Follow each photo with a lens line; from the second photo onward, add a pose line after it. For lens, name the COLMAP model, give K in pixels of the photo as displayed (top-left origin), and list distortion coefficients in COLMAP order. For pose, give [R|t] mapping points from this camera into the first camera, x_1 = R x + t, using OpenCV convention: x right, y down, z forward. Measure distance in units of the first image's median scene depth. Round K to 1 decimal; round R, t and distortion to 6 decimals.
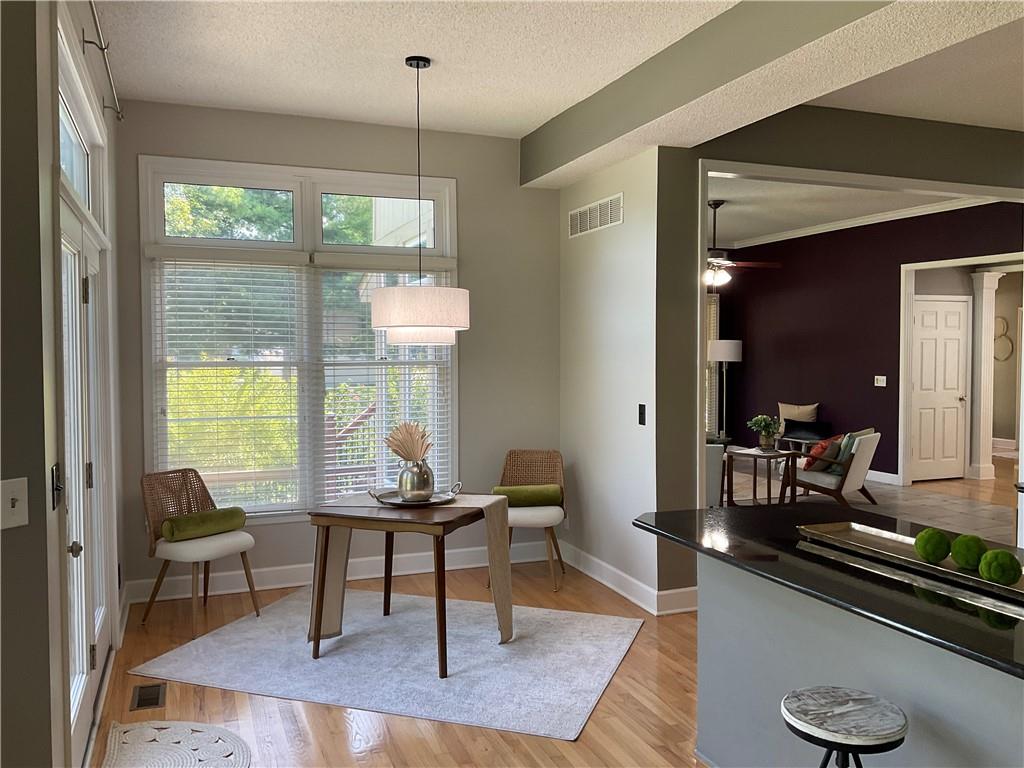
lens RADIAL K [[838.4, 0, 508.4], [0, 838.4, 373.2], [0, 0, 1]] dist [0.127966, -0.258584]
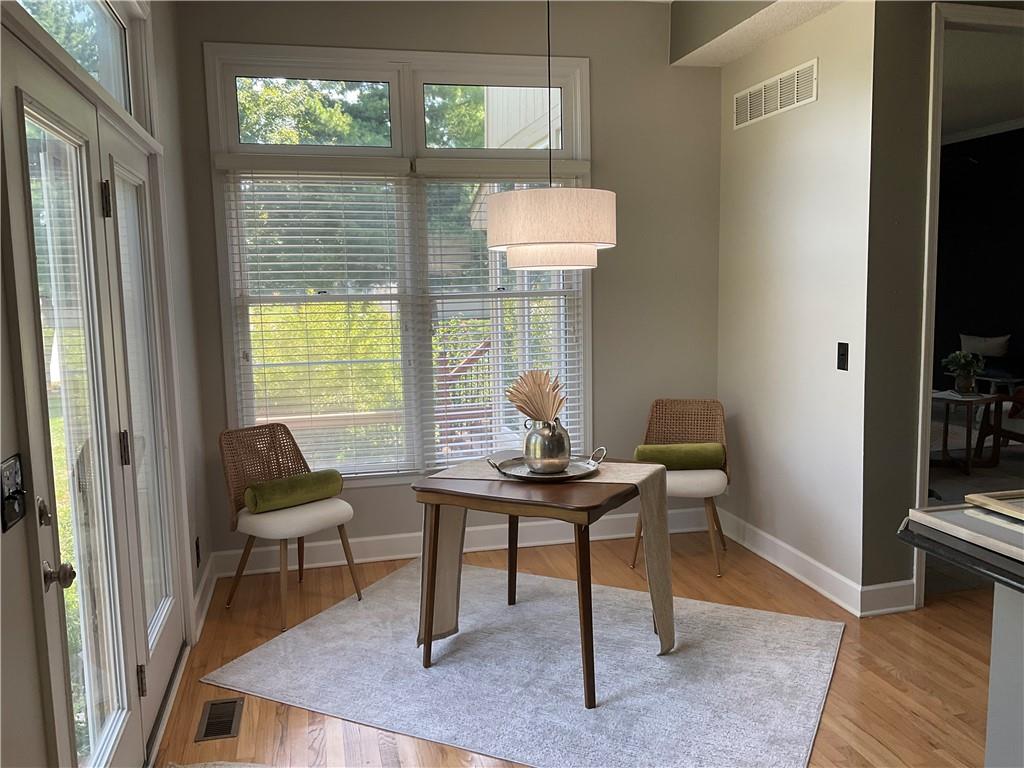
lens RADIAL K [[838.4, 0, 508.4], [0, 838.4, 373.2], [0, 0, 1]] dist [0.127966, -0.258584]
pose [[0.991256, -0.003757, -0.131898, -0.039927], [0.014371, 0.996722, 0.079616, -0.000853], [0.131166, -0.080815, 0.988061, 0.218607]]
